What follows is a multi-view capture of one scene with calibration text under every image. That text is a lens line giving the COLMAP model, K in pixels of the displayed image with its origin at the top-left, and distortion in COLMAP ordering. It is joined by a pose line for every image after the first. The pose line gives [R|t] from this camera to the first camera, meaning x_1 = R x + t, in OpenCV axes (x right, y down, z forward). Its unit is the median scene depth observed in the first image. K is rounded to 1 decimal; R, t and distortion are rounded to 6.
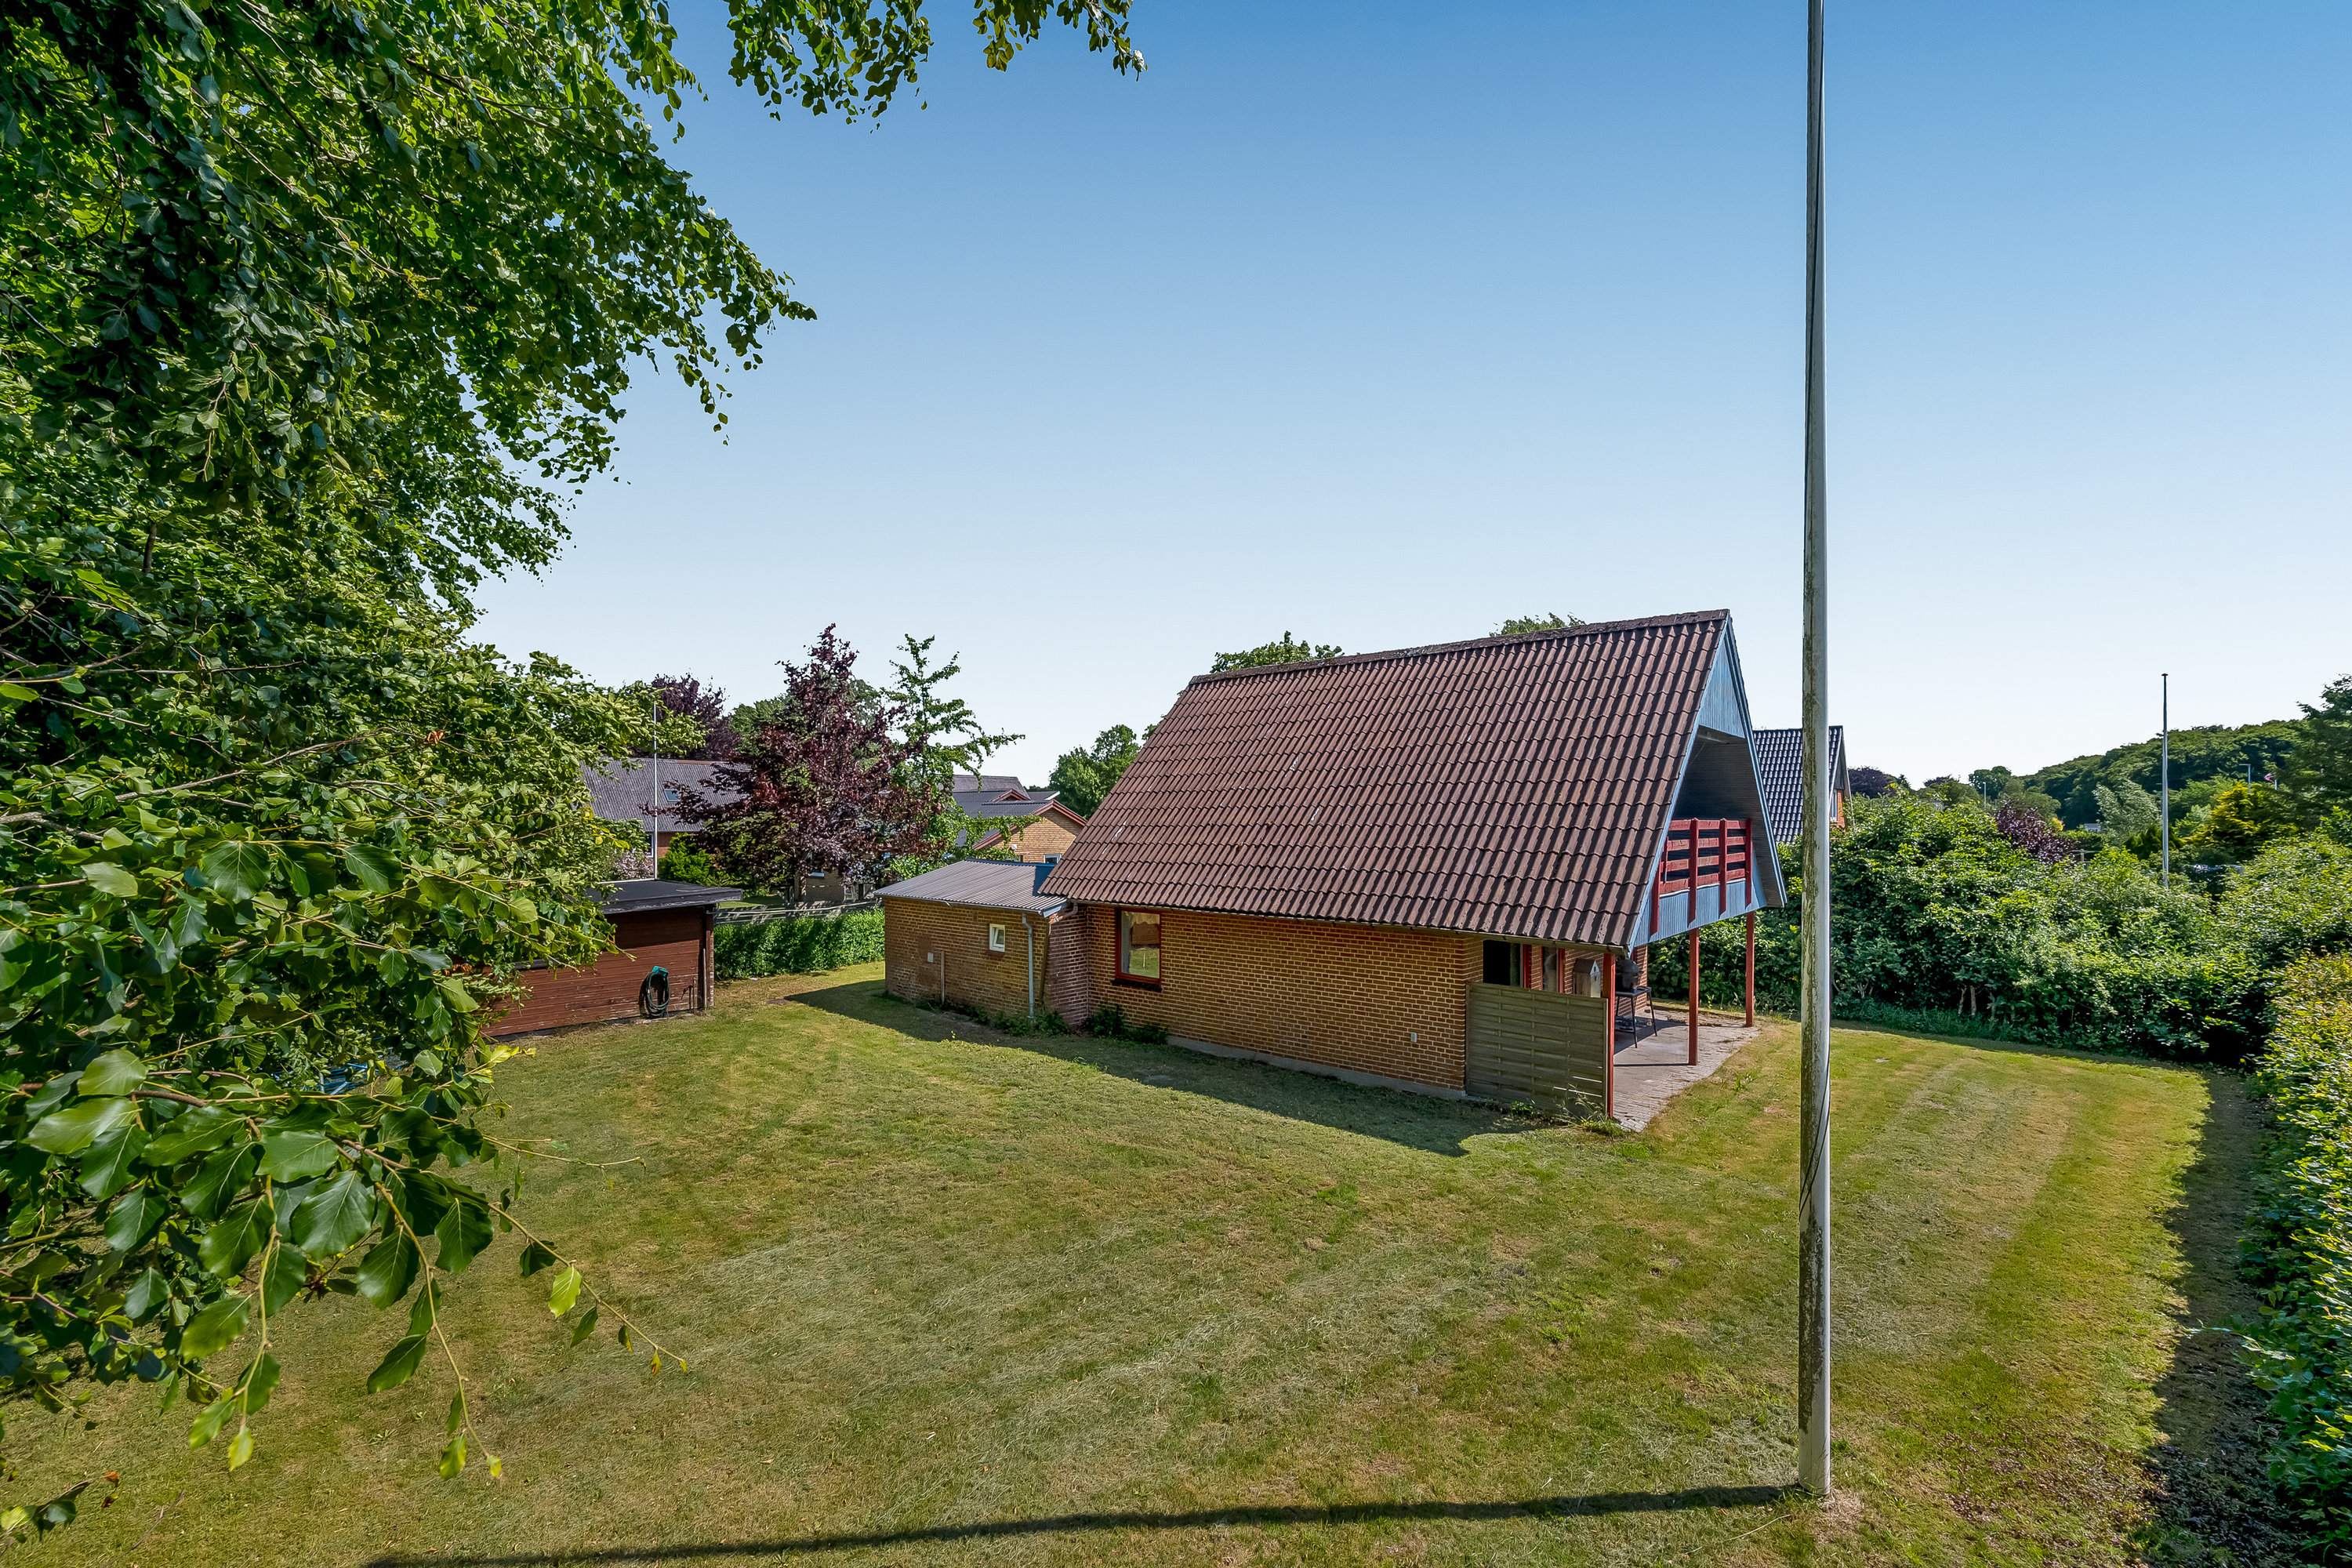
lens RADIAL K [[967.6, 0, 1174.5], [0, 967.6, 848.6], [0, 0, 1]] dist [-0.002305, -0.000217]
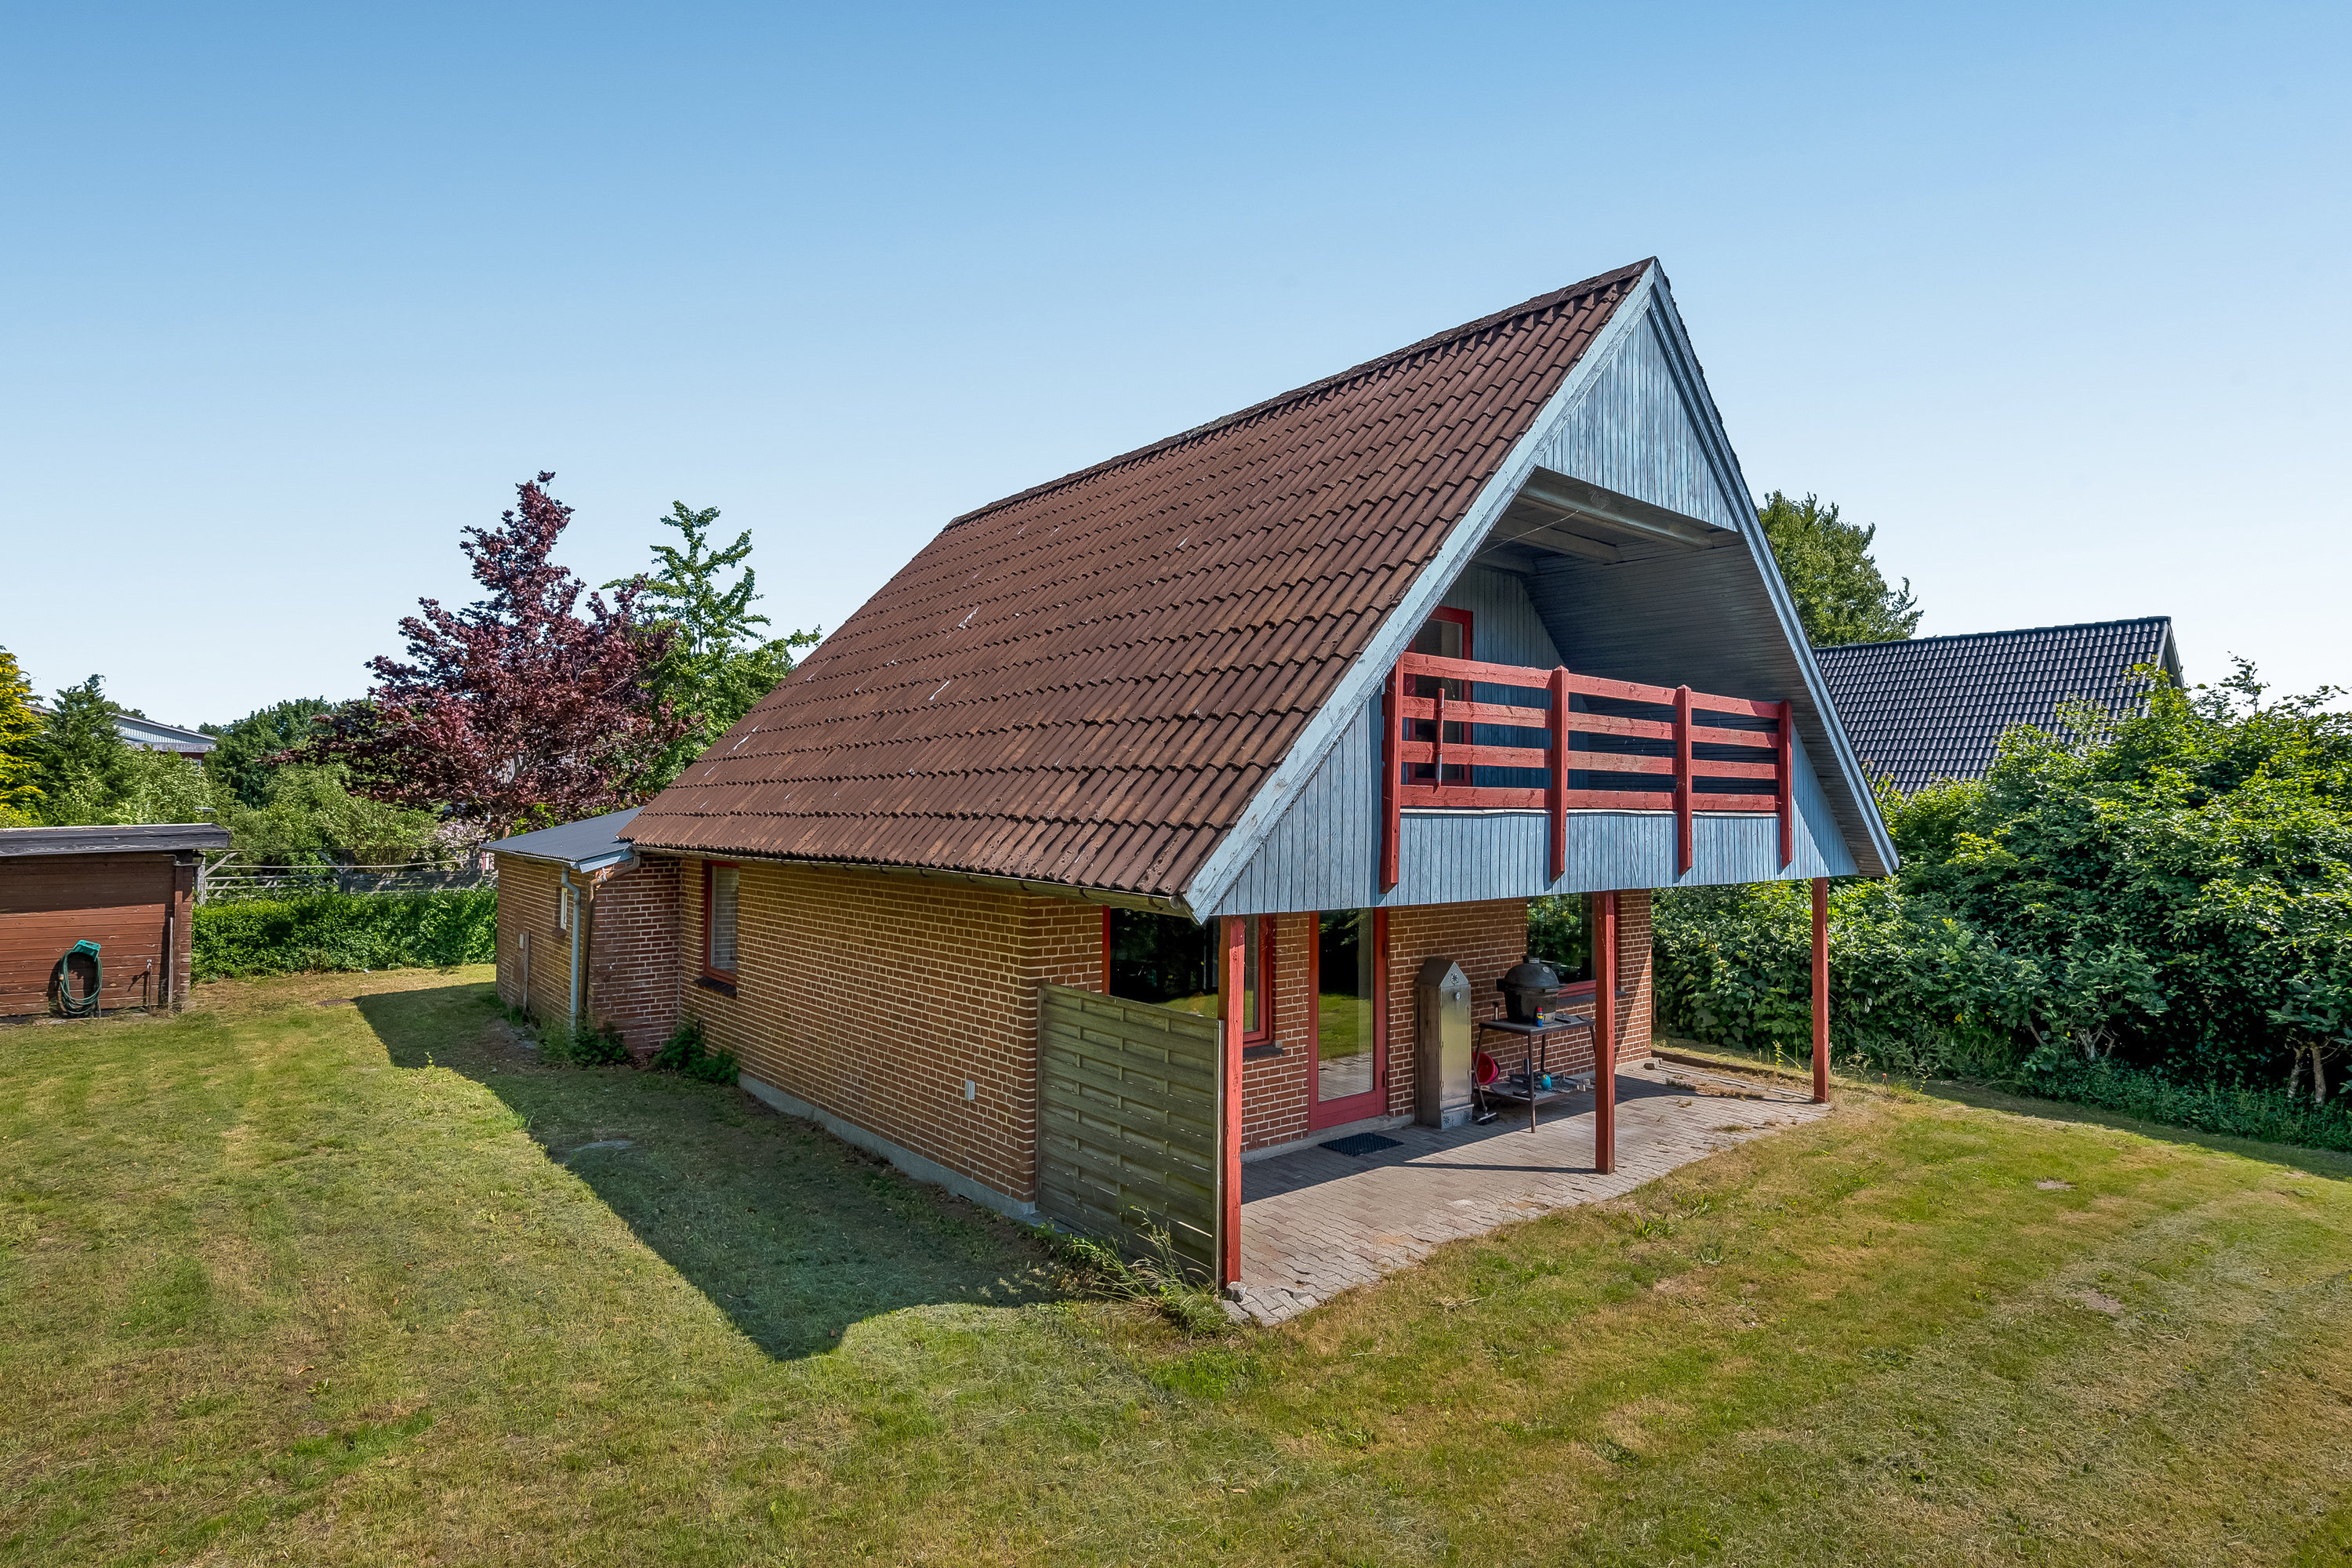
lens RADIAL K [[1180.1, 0, 1176.0], [0, 1180.1, 784.0], [0, 0, 1]] dist [0.002160, 0.000394]
pose [[0.987544, 0.002401, -0.157325, 0.347971], [-0.011654, 0.998253, -0.057922, 0.052007], [0.156911, 0.059034, 0.985847, 0.298539]]
